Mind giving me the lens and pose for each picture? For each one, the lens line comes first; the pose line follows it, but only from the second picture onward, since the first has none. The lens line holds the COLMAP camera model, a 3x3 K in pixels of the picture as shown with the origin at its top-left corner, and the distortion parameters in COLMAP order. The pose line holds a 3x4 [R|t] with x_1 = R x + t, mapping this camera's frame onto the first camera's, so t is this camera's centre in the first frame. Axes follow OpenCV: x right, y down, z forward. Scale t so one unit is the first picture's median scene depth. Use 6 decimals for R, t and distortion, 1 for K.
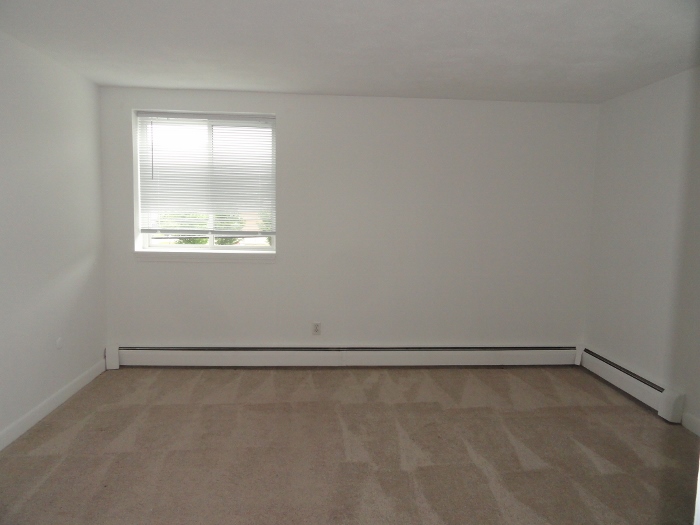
lens RADIAL K [[482.5, 0, 350.0], [0, 482.5, 262.5], [0, 0, 1]] dist [-0.003933, -0.000822]
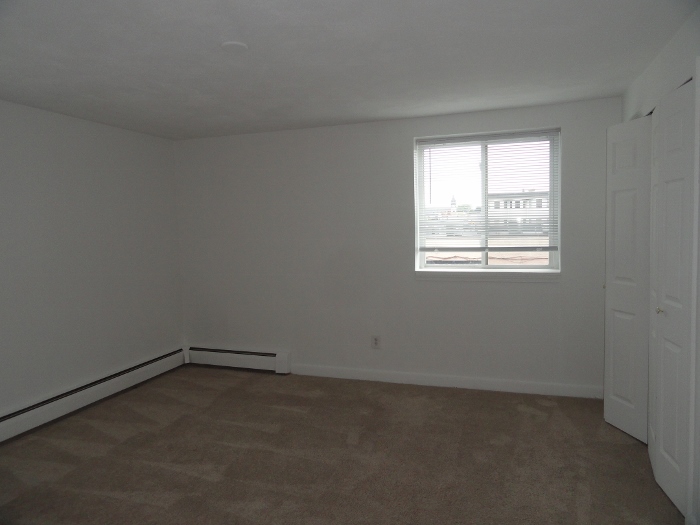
lens RADIAL K [[482.5, 0, 350.0], [0, 482.5, 262.5], [0, 0, 1]] dist [-0.003933, -0.000822]
pose [[0.378794, -0.086954, 0.921387, -0.698176], [0.122271, 0.991551, 0.043308, -0.047151], [-0.917368, 0.096254, 0.386226, 0.295140]]
